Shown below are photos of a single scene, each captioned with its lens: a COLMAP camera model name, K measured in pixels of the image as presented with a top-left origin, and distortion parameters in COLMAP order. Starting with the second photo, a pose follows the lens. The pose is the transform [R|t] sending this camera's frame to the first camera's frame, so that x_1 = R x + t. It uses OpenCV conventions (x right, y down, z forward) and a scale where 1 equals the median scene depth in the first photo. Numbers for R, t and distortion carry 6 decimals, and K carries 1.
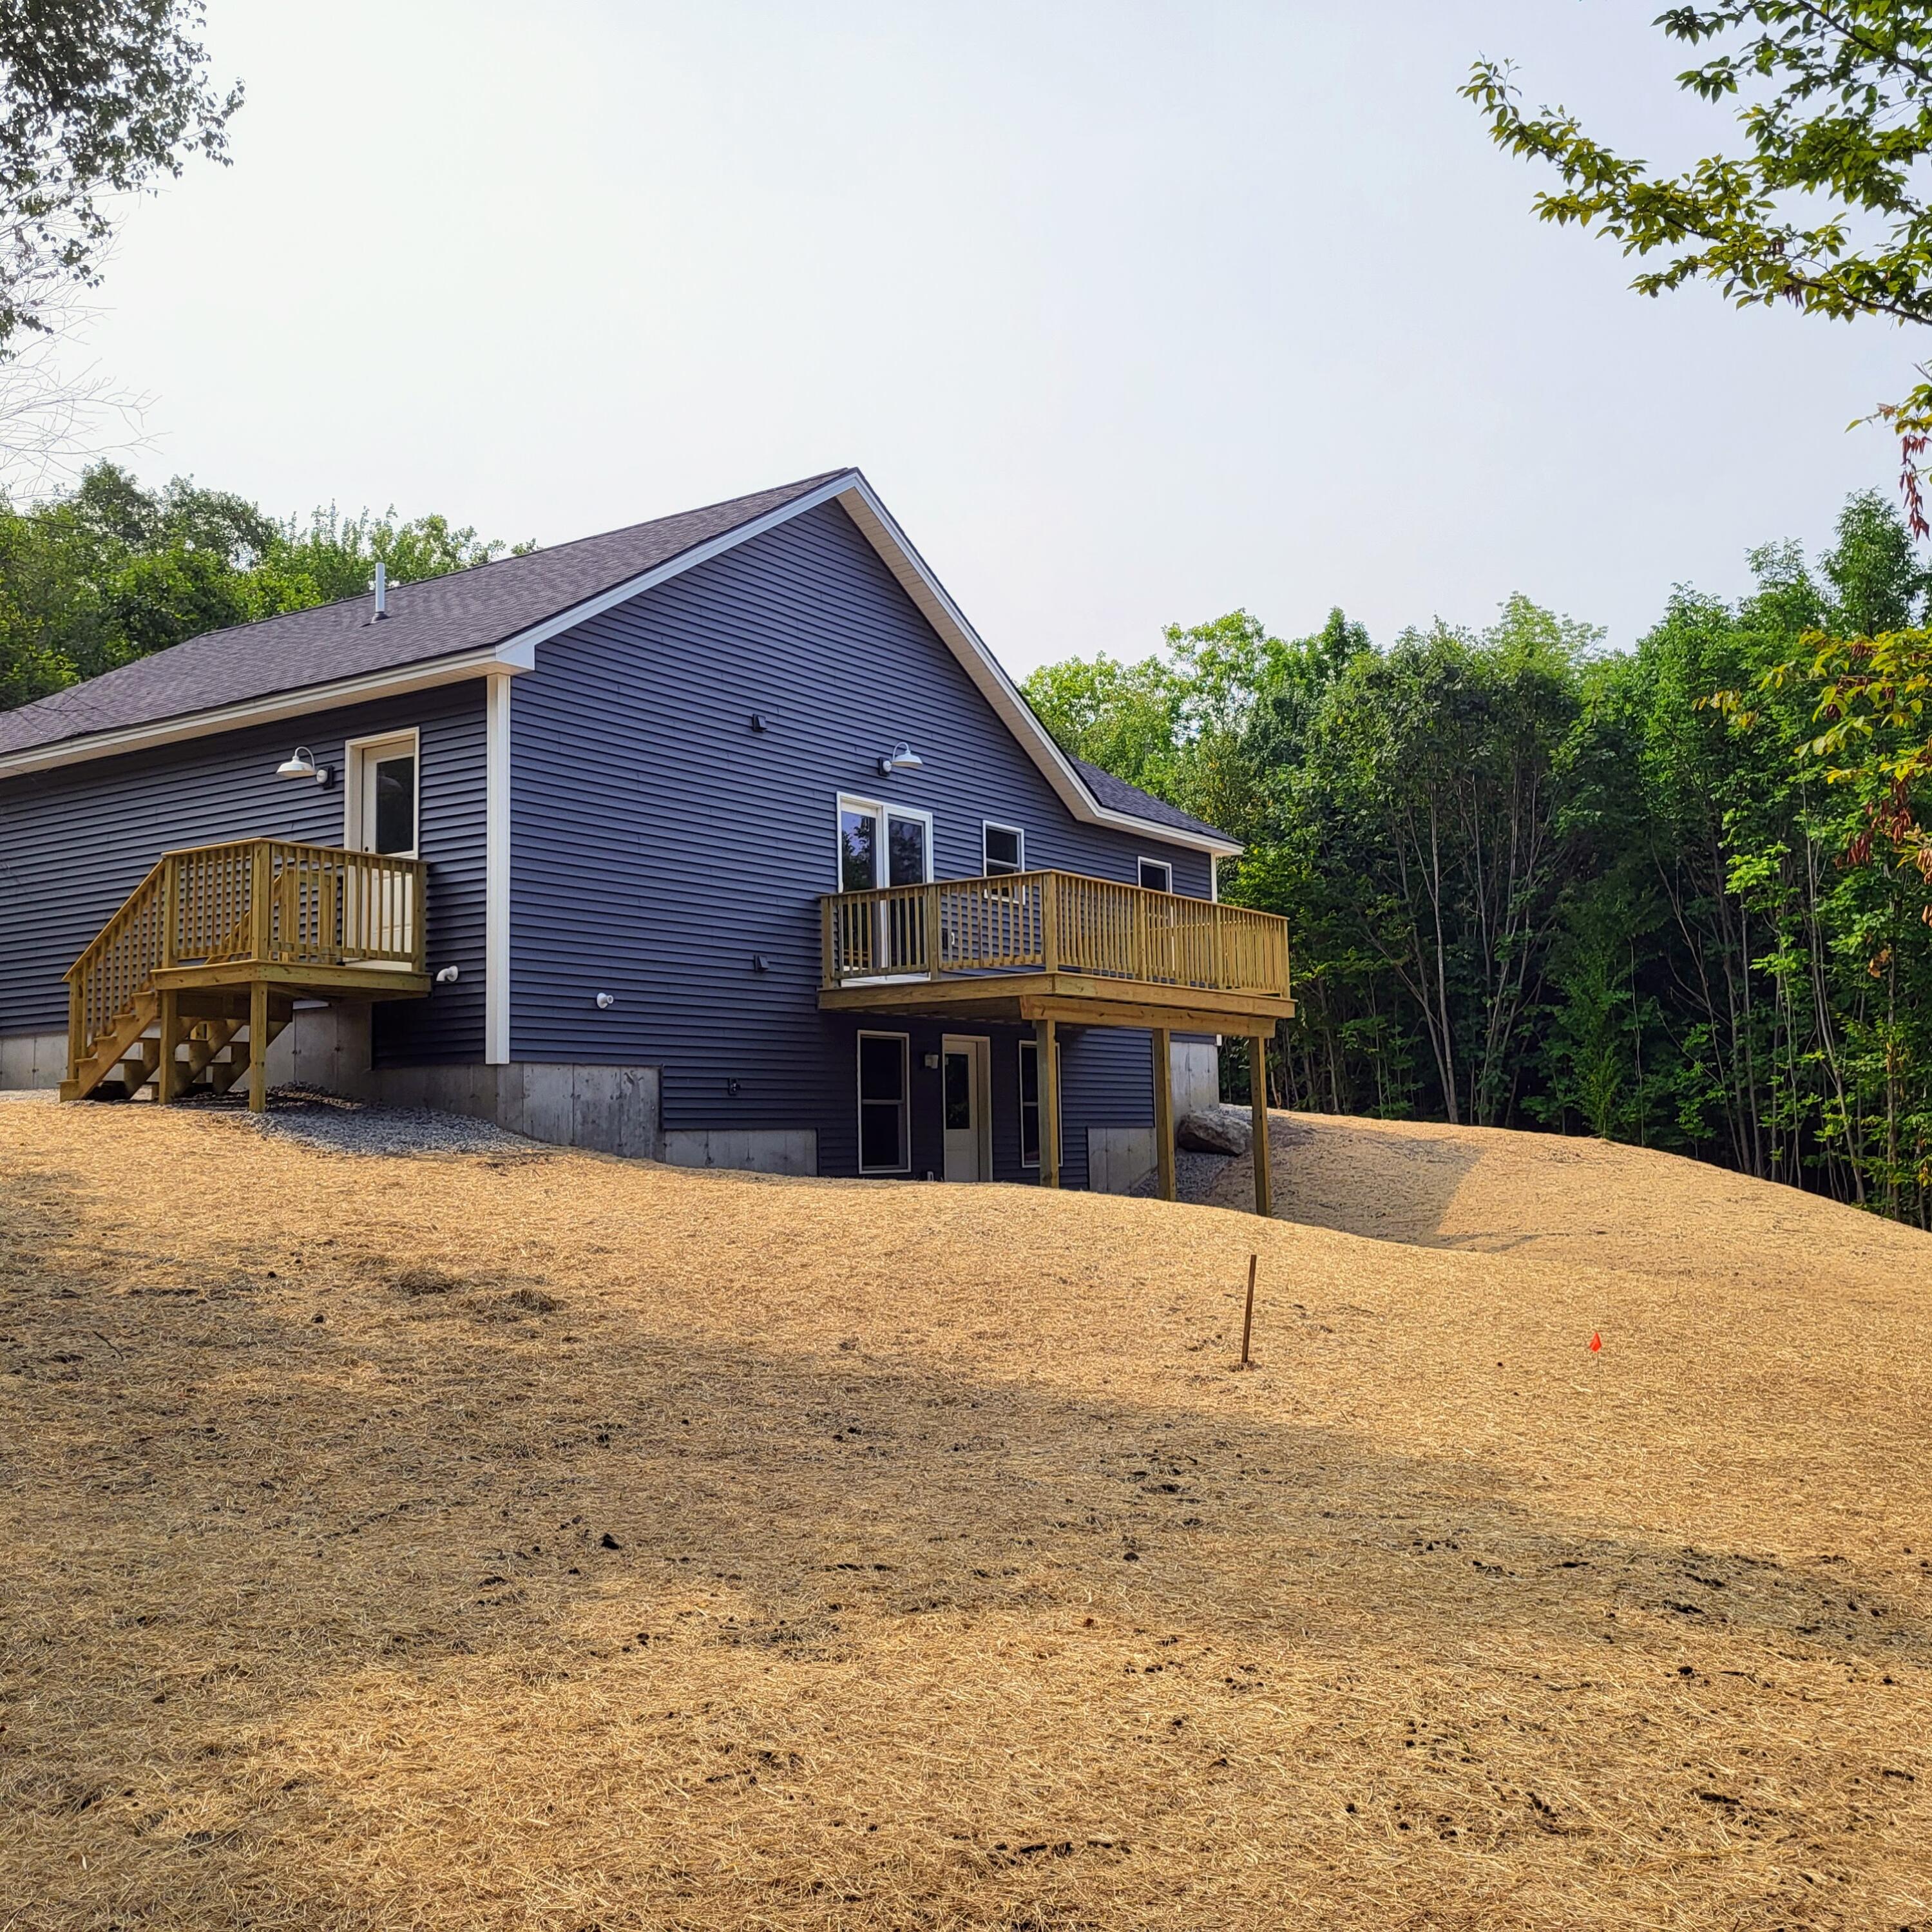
lens RADIAL K [[1923.3, 0, 966.0], [0, 1923.3, 966.0], [0, 0, 1]] dist [0.093349, -0.137423]
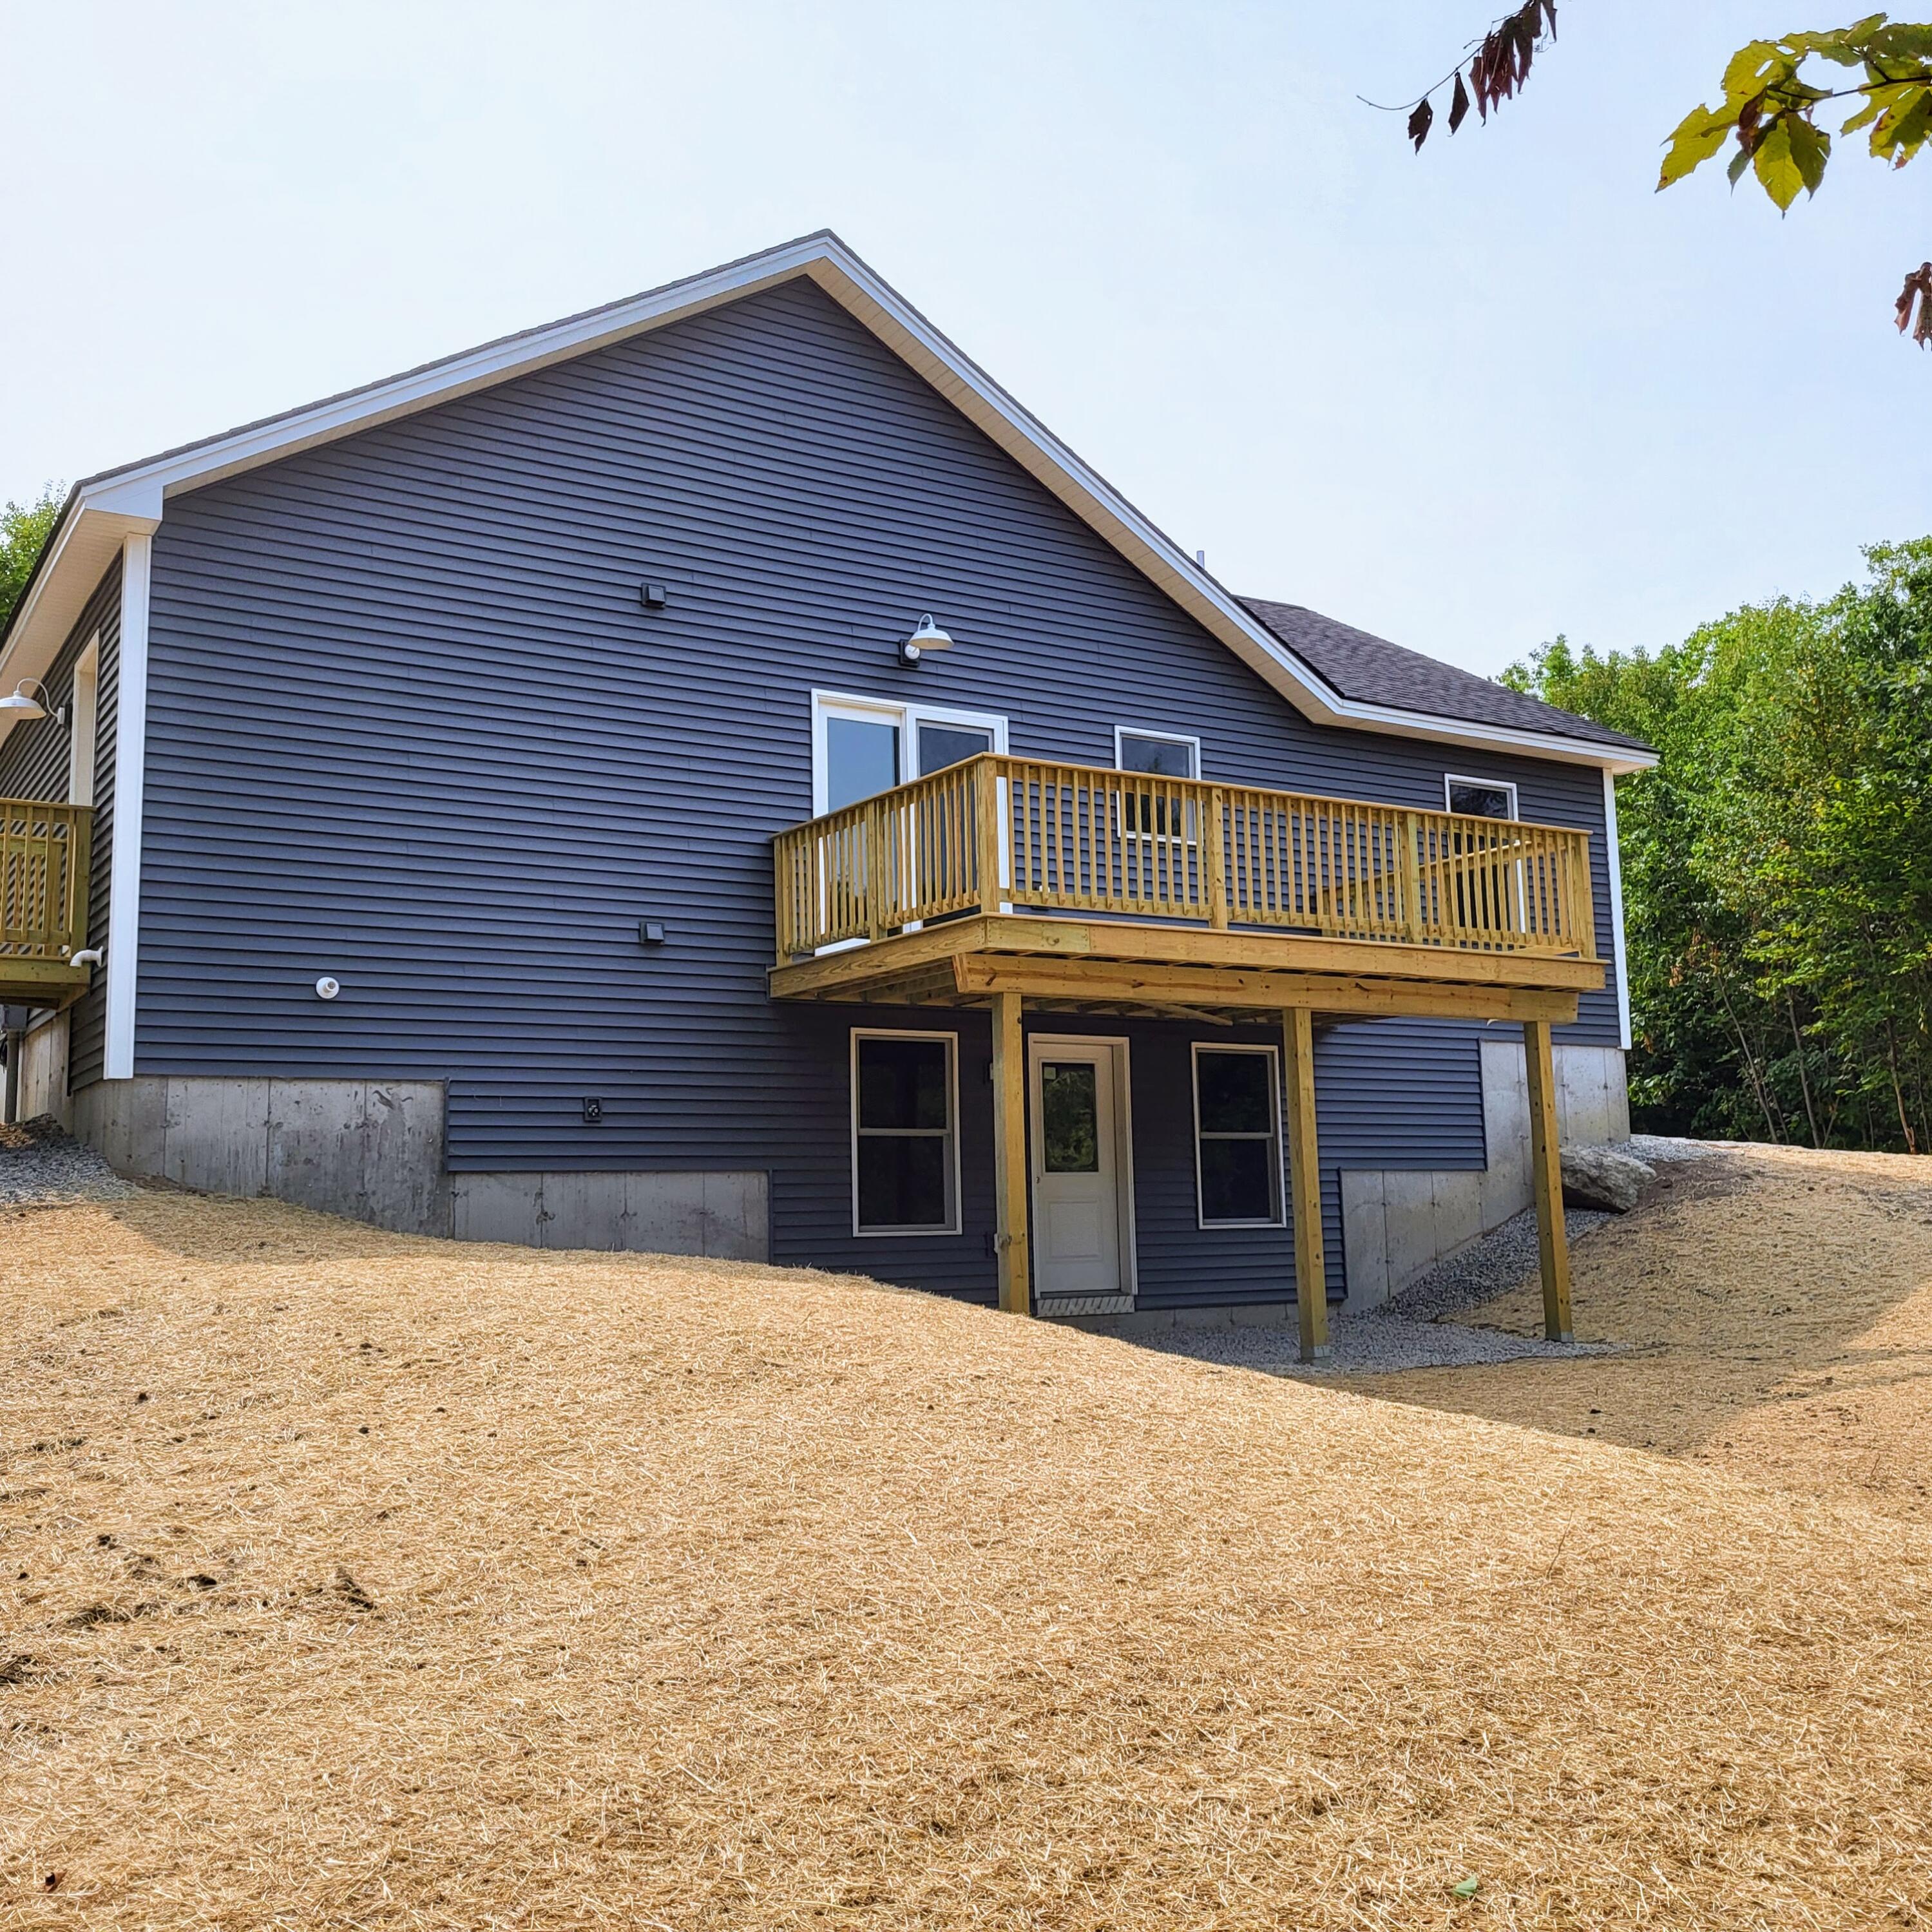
lens RADIAL K [[1982.6, 0, 966.0], [0, 1982.6, 966.0], [0, 0, 1]] dist [0.051184, 0.003137]
pose [[0.918021, -0.053478, -0.392909, 0.254325], [0.041138, 0.998362, -0.039767, 0.039653], [0.394392, 0.020343, 0.918717, 0.349141]]
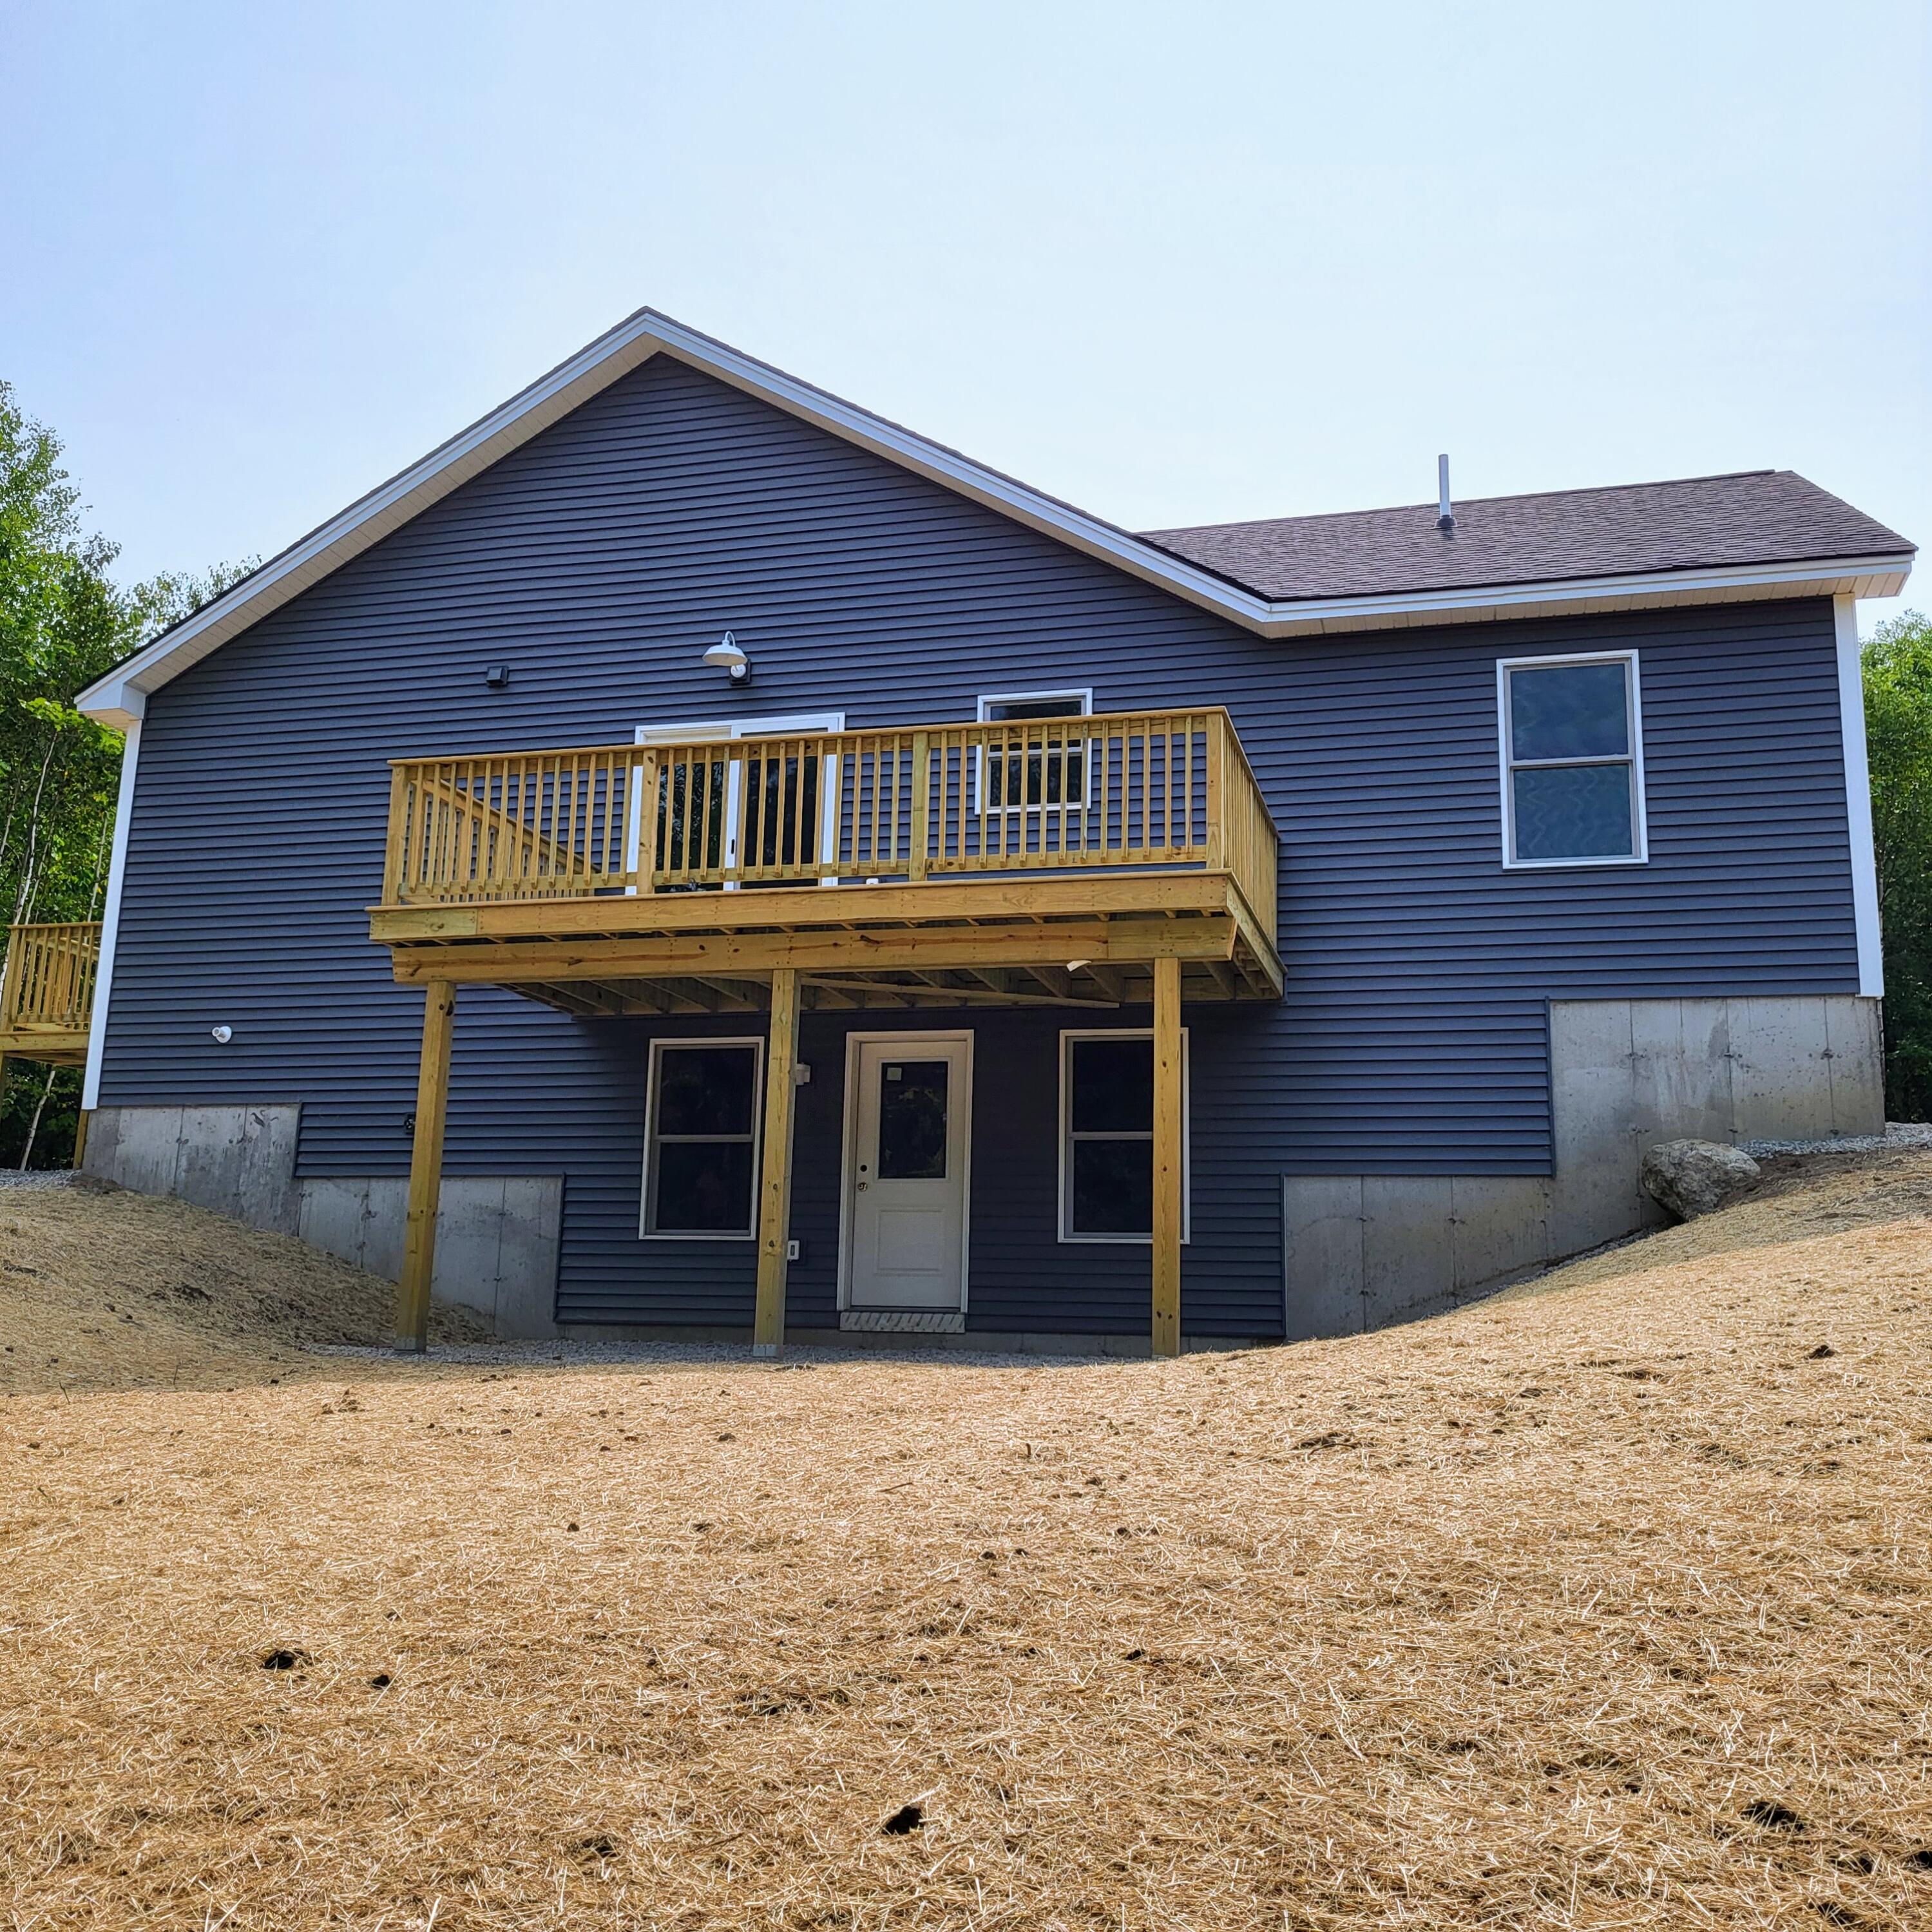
lens RADIAL K [[1982.6, 0, 966.0], [0, 1982.6, 966.0], [0, 0, 1]] dist [0.051184, 0.003137]
pose [[0.312346, -0.164207, -0.935669, 0.658851], [0.055940, 0.986417, -0.154440, 0.123383], [0.948320, -0.004103, 0.317289, 0.847562]]
